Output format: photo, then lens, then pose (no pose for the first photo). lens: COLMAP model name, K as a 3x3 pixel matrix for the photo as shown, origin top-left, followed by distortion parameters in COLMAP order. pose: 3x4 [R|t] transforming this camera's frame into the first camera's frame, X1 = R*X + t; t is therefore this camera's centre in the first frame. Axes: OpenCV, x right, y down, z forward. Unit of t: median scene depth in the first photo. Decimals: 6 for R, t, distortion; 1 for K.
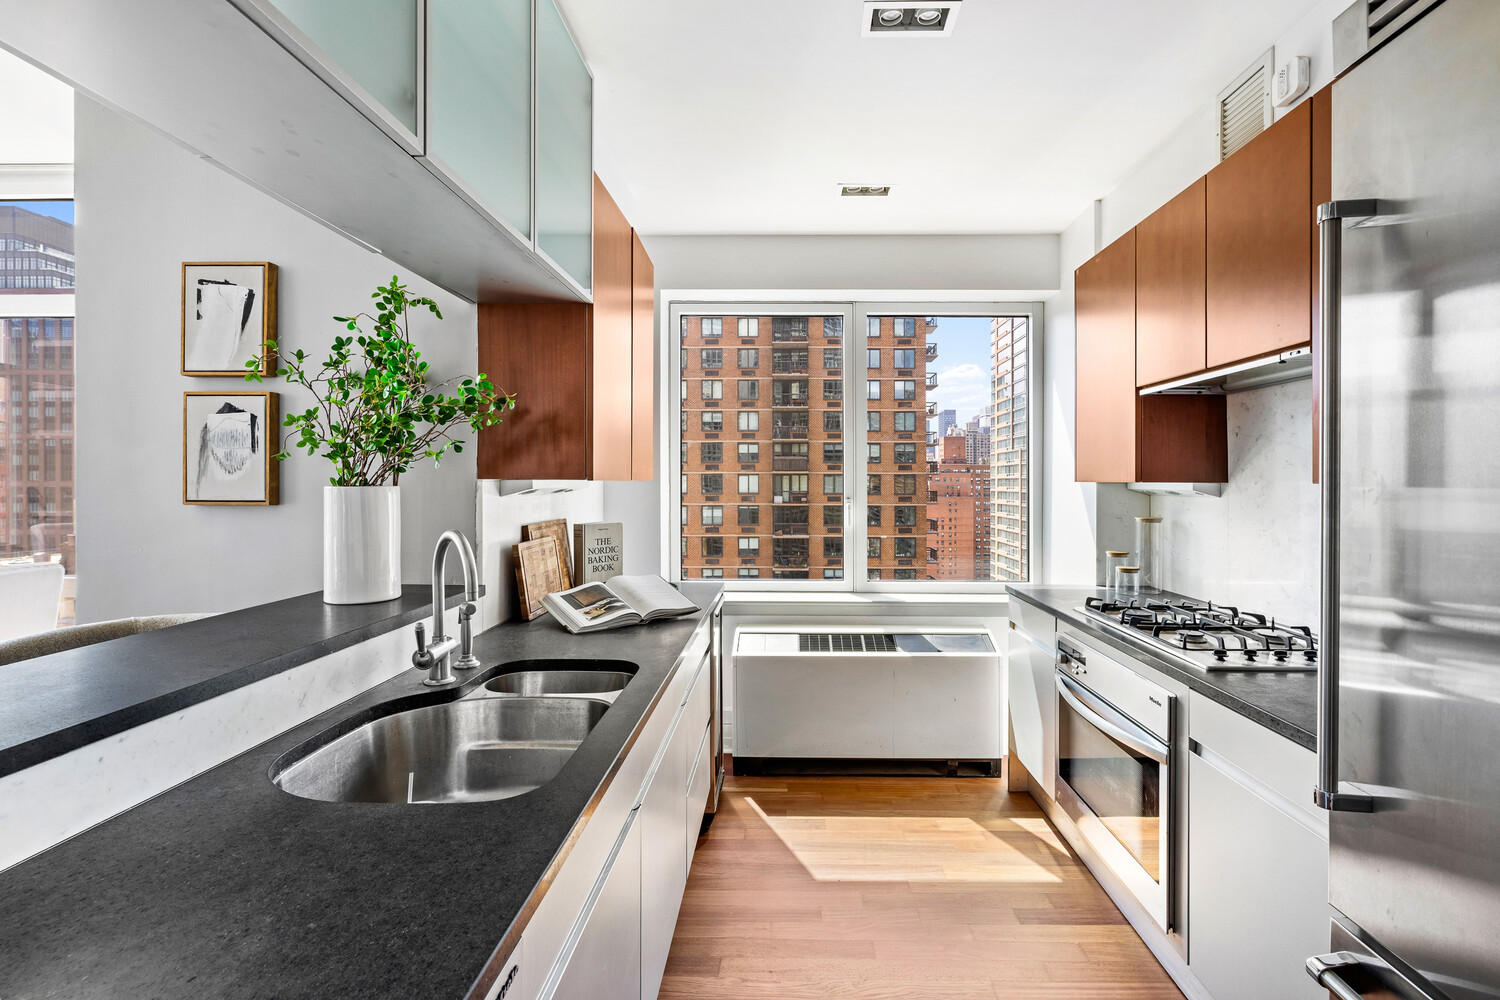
lens RADIAL K [[670.3, 0, 785.5], [0, 670.3, 486.9], [0, 0, 1]] dist [-0.007952, 0.003202]
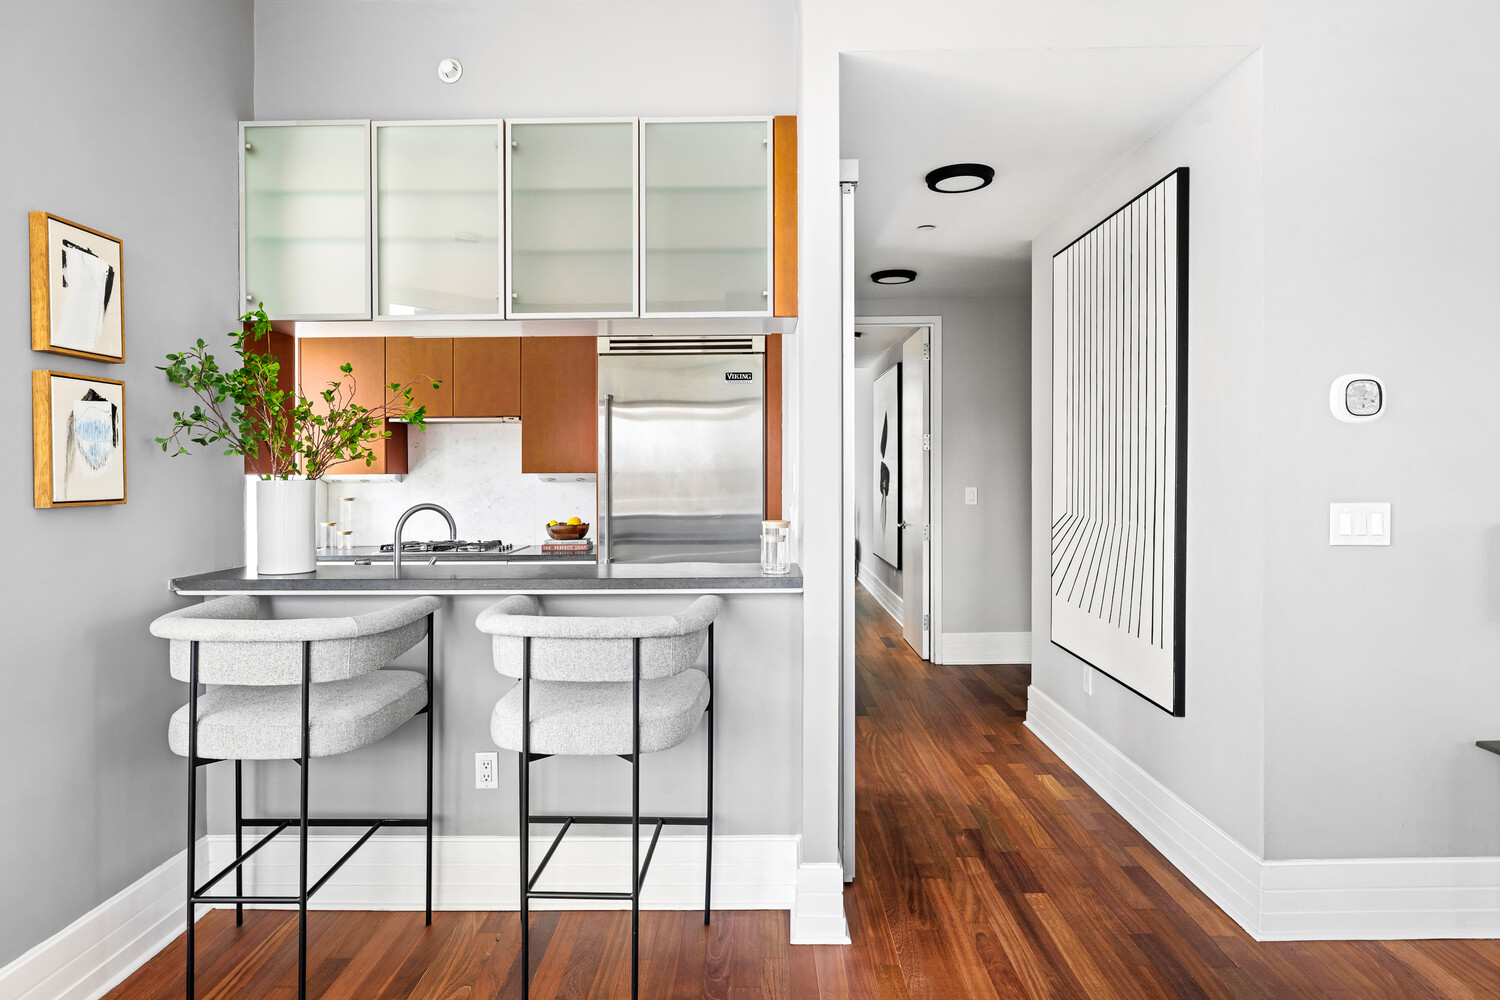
lens RADIAL K [[836.7, 0, 753.7], [0, 836.7, 490.2], [0, 0, 1]] dist [-0.002892, -0.000638]
pose [[-0.002642, -0.023337, 0.999724, -1.939489], [0.002440, 0.999725, 0.023343, -0.016599], [-0.999994, 0.002501, -0.002584, 0.131625]]
